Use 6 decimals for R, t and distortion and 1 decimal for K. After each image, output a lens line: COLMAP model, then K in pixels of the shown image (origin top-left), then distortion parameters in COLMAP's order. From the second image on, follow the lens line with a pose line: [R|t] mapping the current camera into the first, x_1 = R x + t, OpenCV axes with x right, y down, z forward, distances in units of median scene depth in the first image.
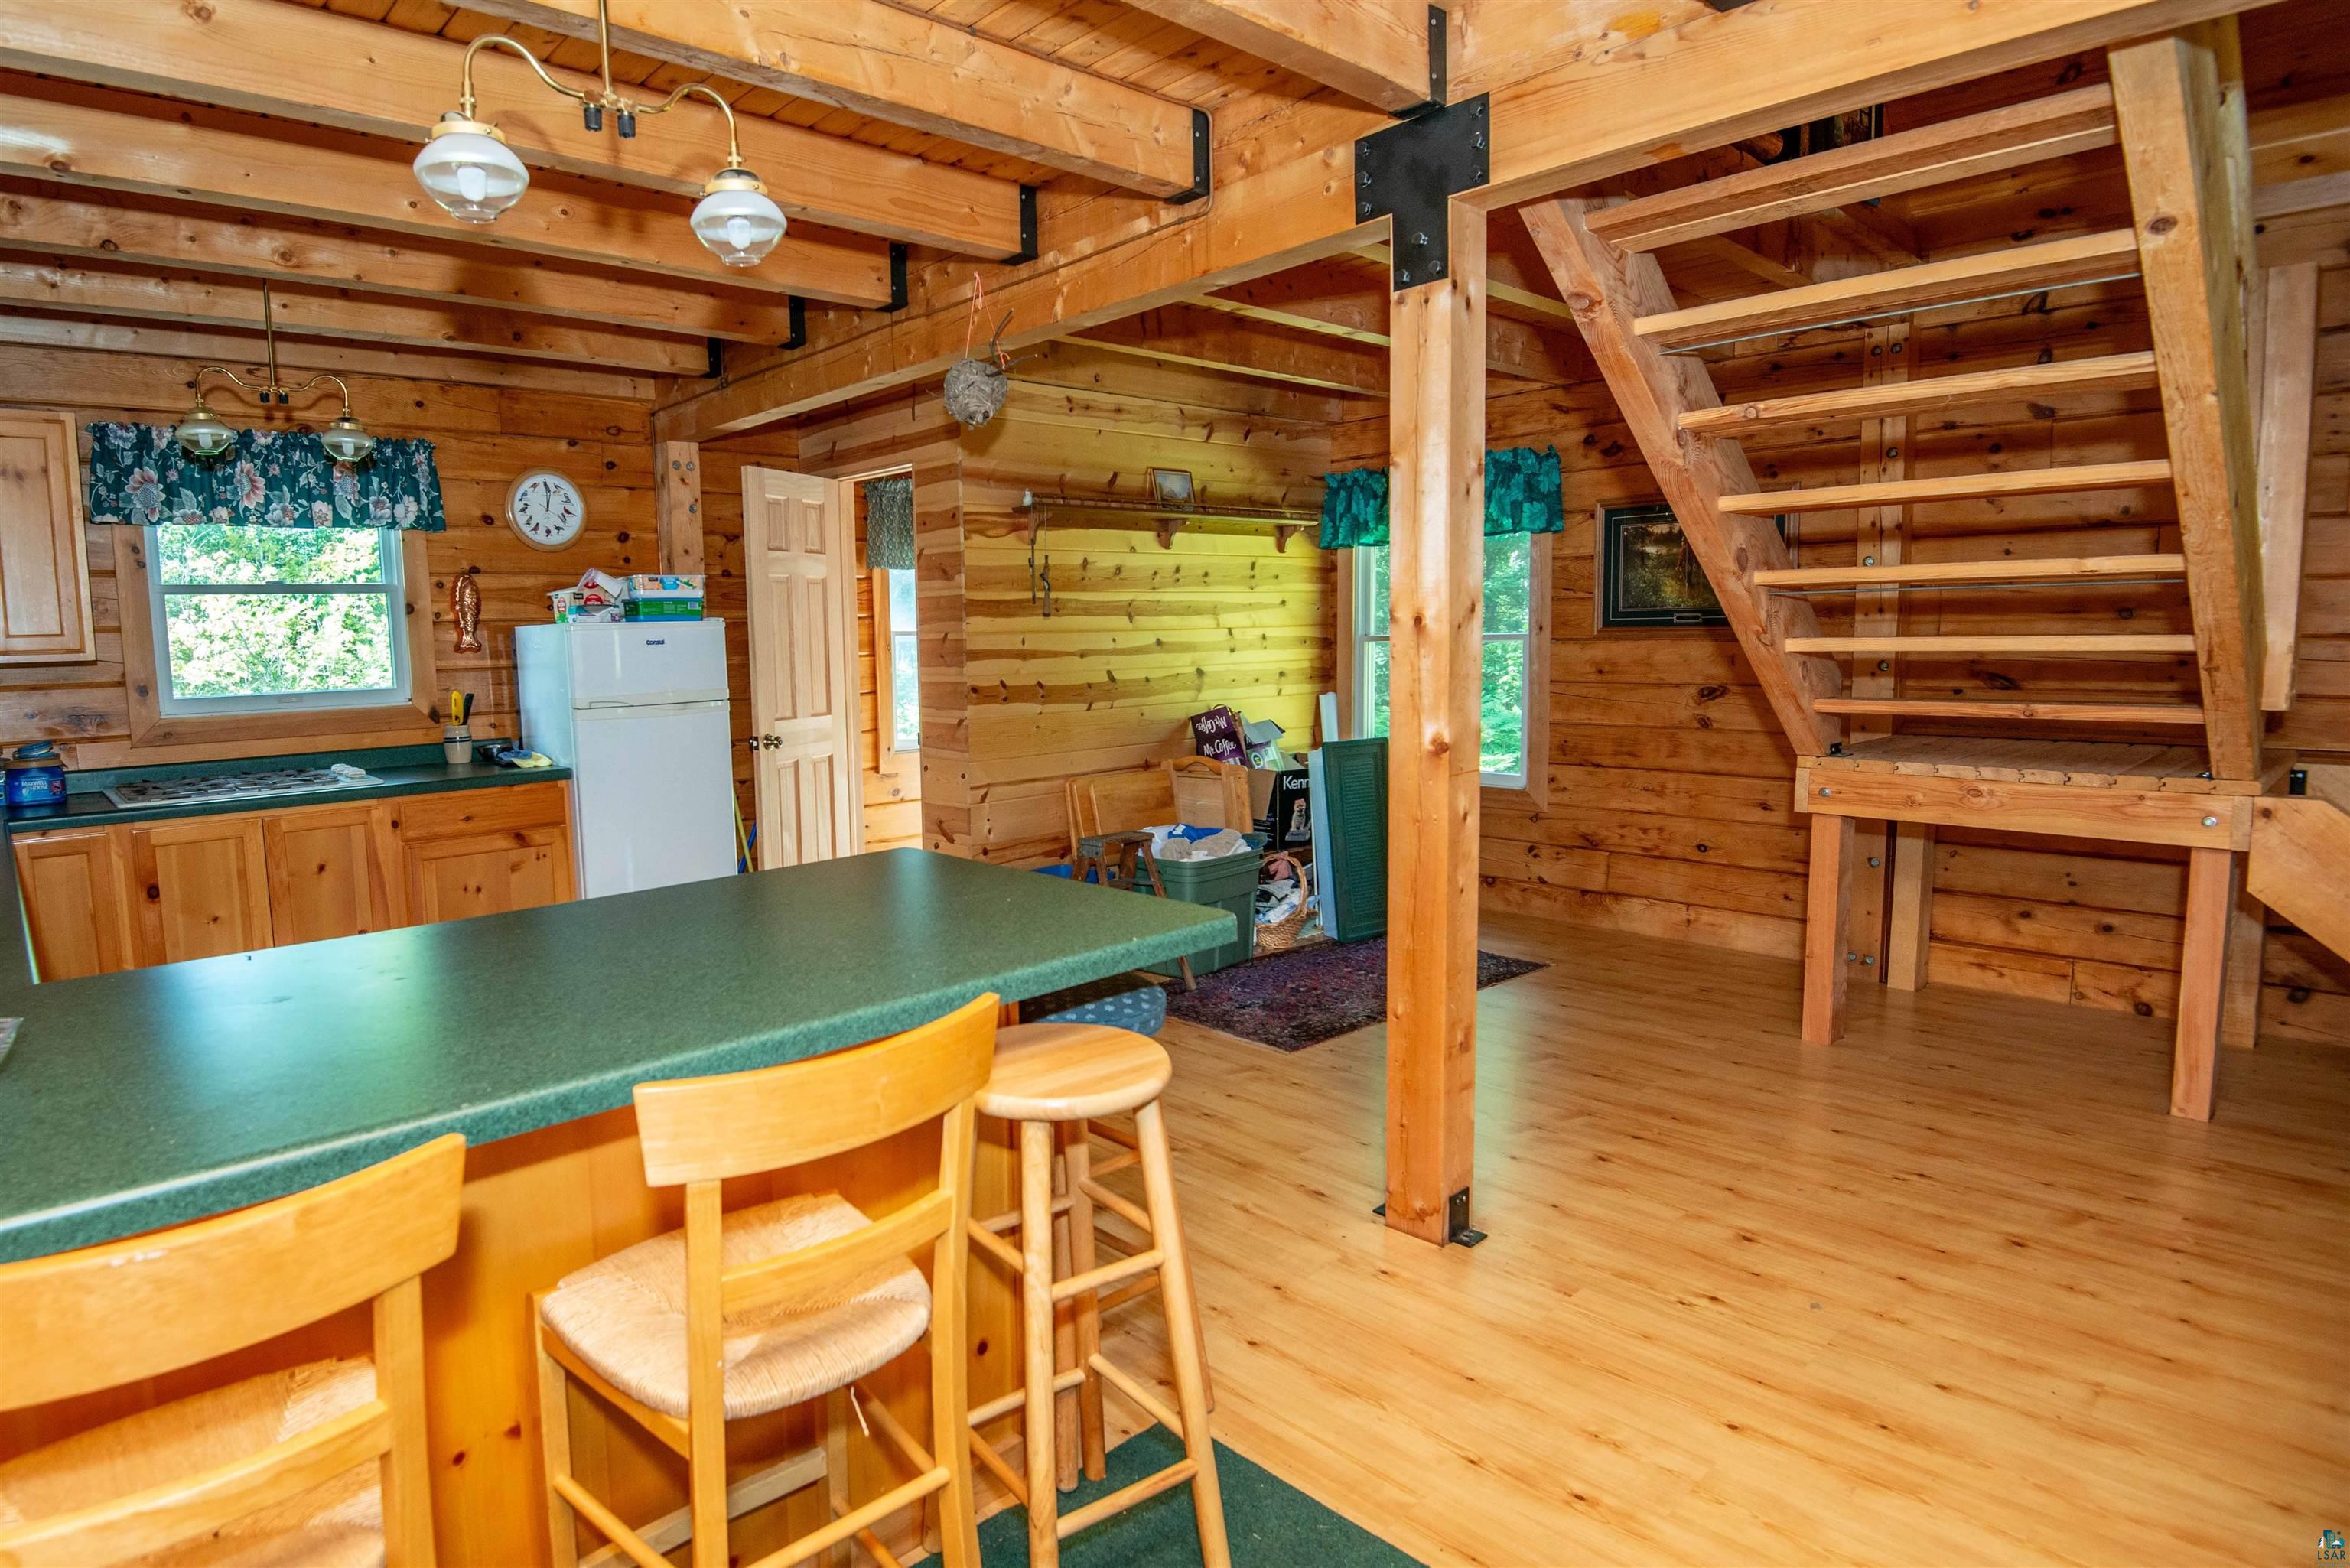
lens RADIAL K [[1088.5, 0, 1170.1], [0, 1088.5, 779.4], [0, 0, 1]] dist [-0.011381, -0.017631]
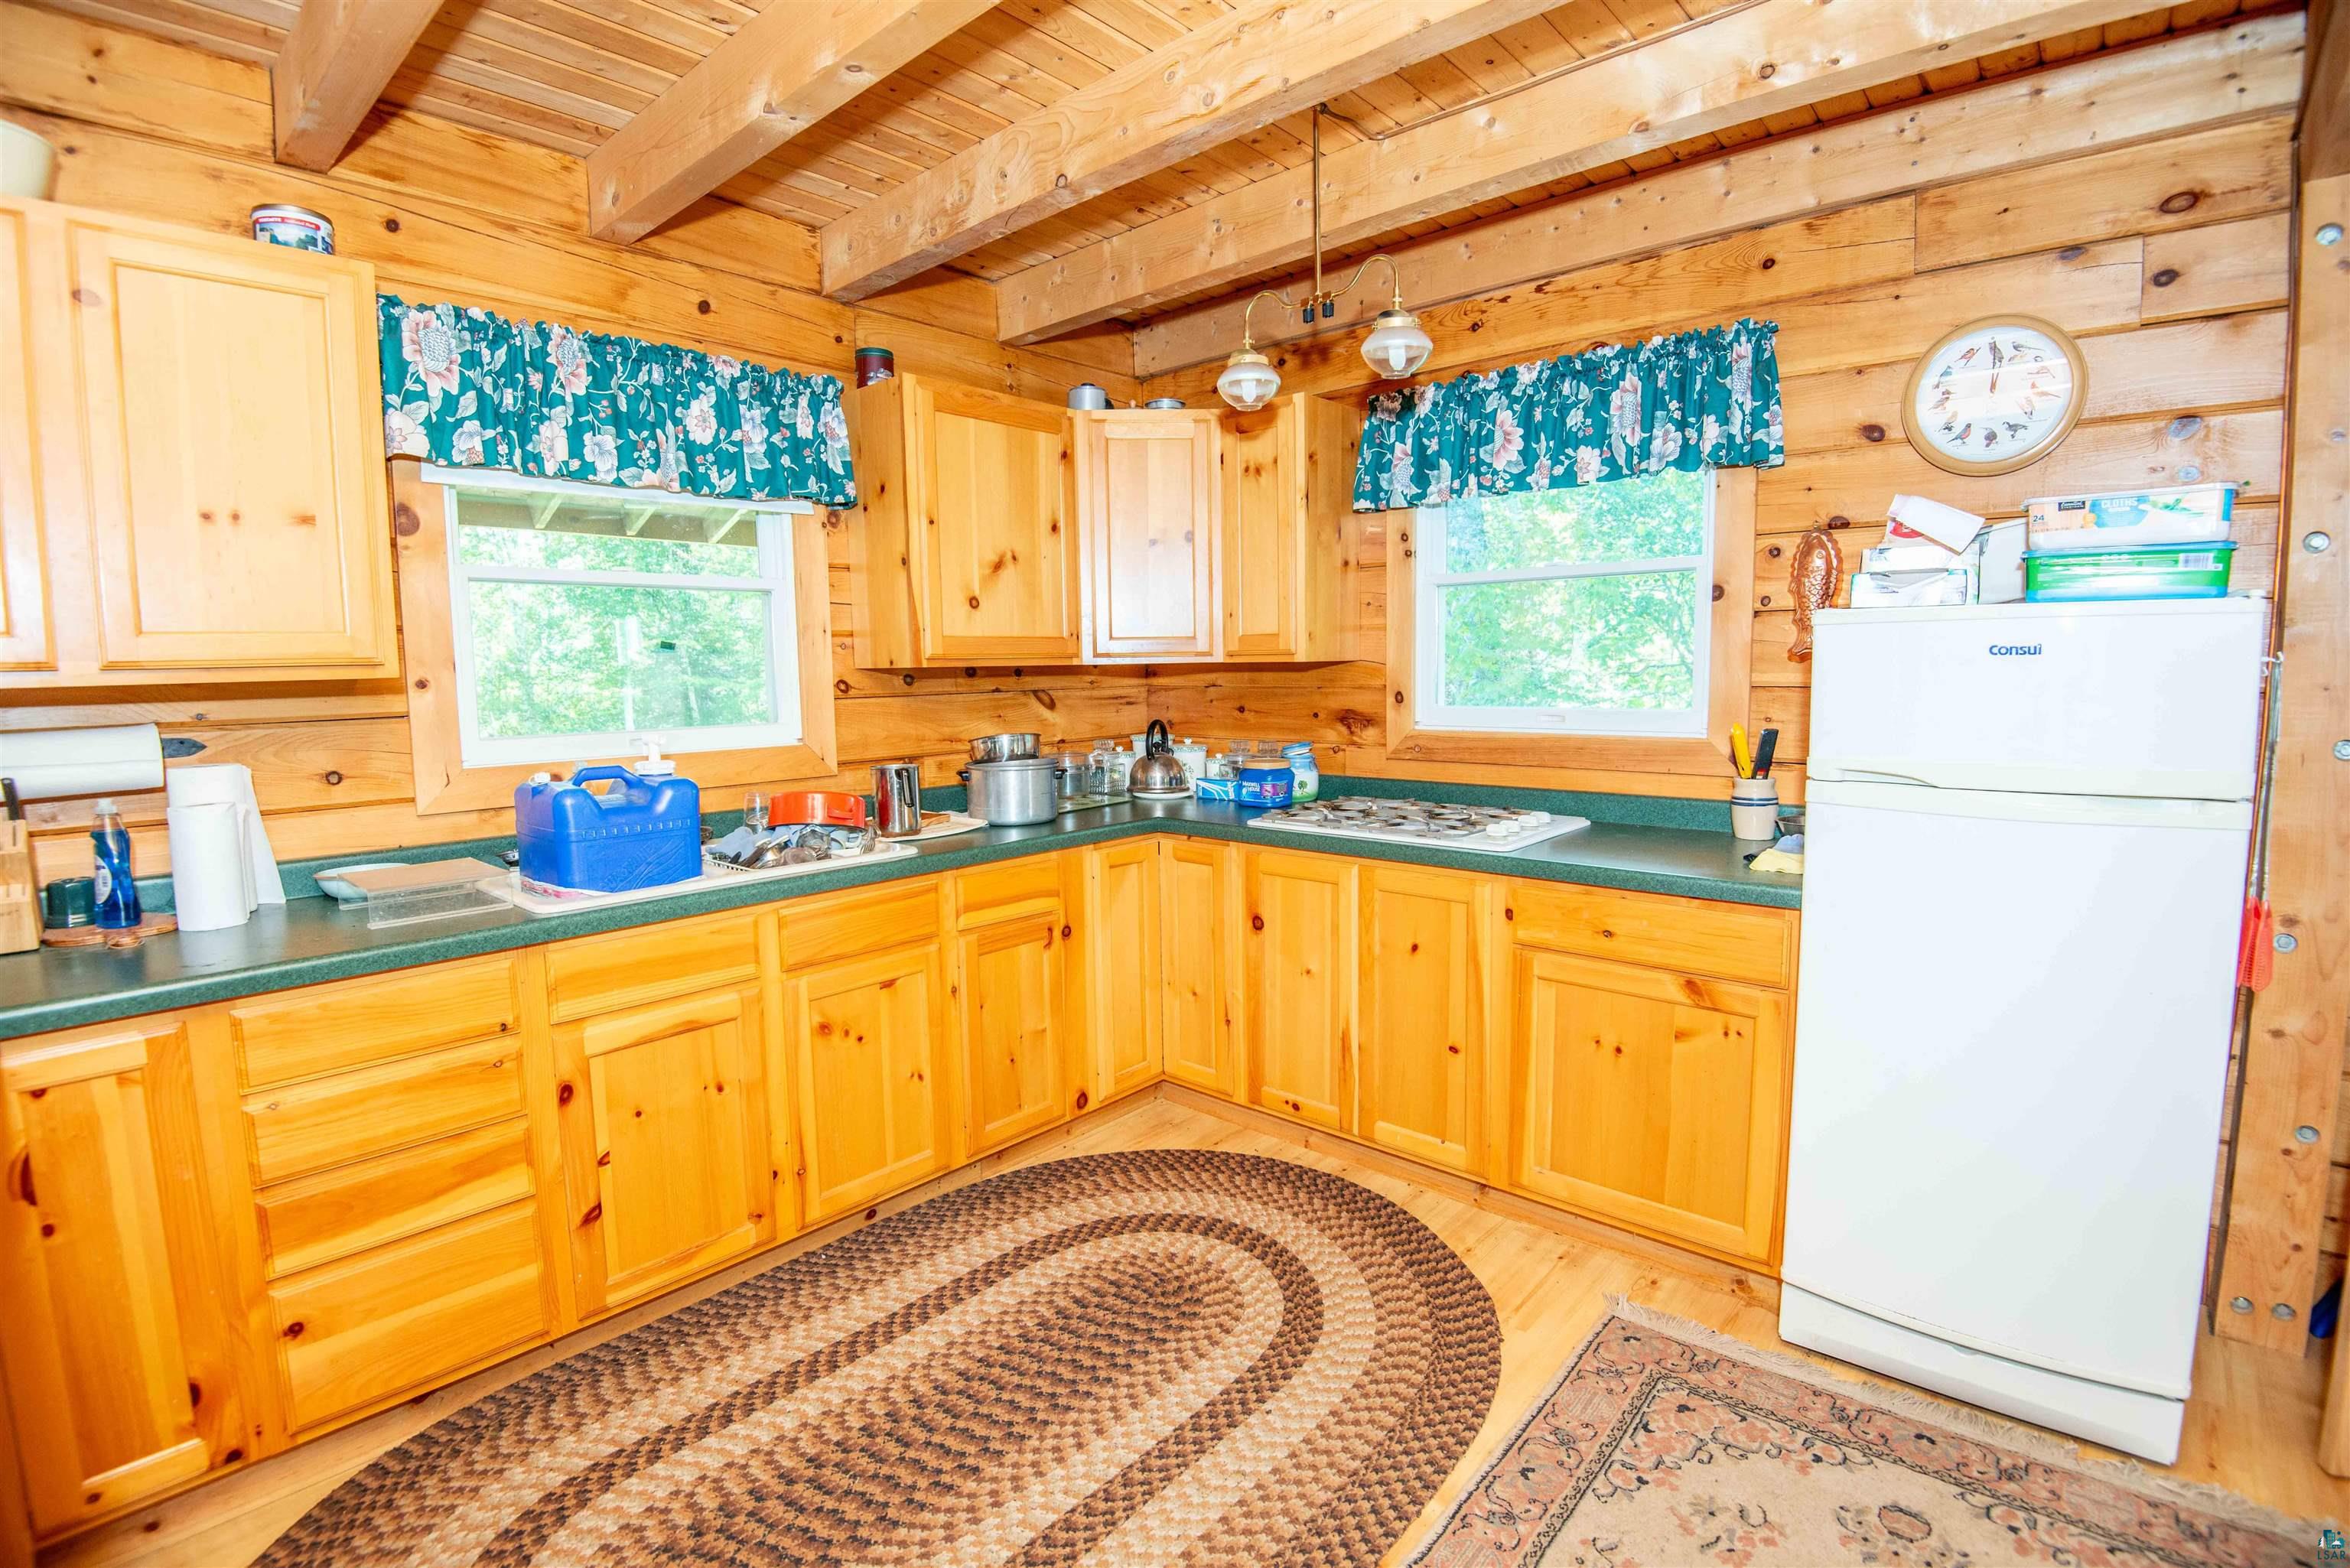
lens RADIAL K [[1088.5, 0, 1170.1], [0, 1088.5, 779.4], [0, 0, 1]] dist [-0.011381, -0.017631]
pose [[0.050011, 0.122705, -0.991182, -0.060286], [-0.118025, 0.986196, 0.116133, -0.086124], [0.991750, 0.111177, 0.063803, 0.656292]]
